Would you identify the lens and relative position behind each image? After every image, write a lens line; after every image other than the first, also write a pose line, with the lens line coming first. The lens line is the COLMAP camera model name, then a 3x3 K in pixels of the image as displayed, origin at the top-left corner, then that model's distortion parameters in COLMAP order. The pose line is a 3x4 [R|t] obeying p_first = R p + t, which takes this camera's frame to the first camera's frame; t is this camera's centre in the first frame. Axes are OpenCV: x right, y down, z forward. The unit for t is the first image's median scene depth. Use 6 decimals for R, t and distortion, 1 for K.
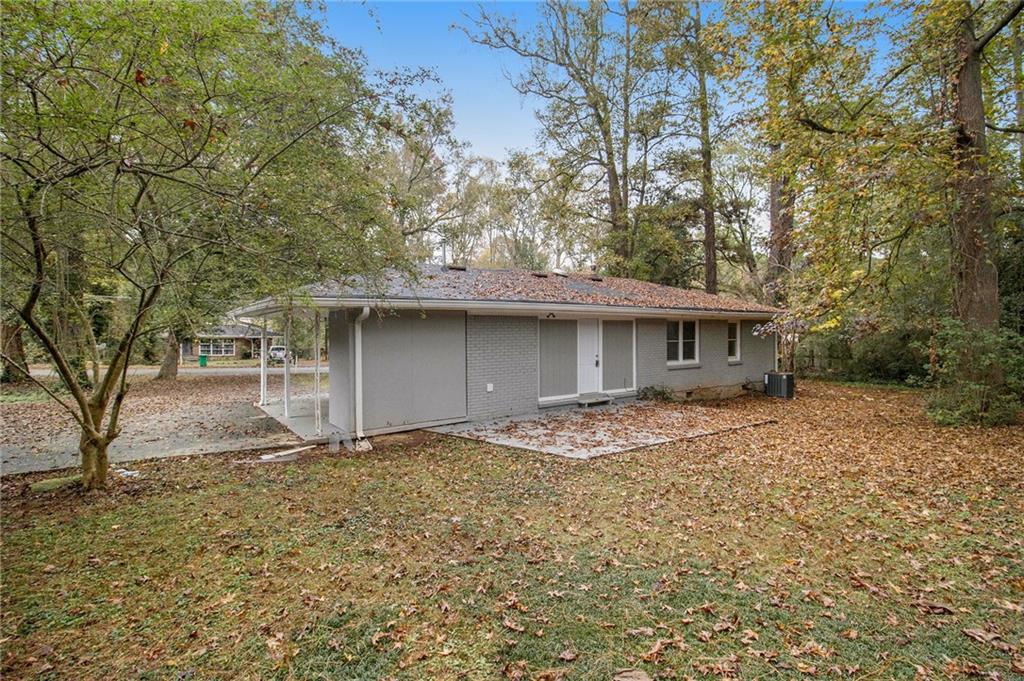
lens RADIAL K [[476.4, 0, 512.5], [0, 476.4, 336.8], [0, 0, 1]] dist [-0.003636, -0.000873]
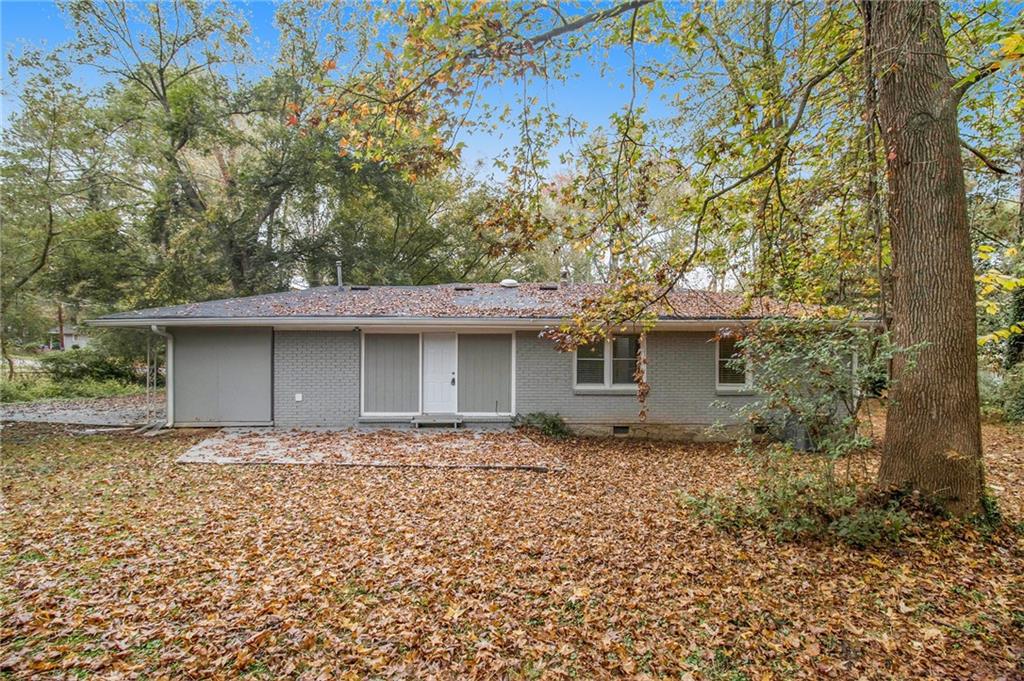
lens RADIAL K [[476.4, 0, 512.2], [0, 476.4, 345.4], [0, 0, 1]] dist [-0.003636, -0.000873]
pose [[0.821063, -0.004452, -0.570820, 0.790641], [-0.011792, 0.999624, -0.024758, 0.008408], [0.570716, 0.027059, 0.820702, 0.318695]]
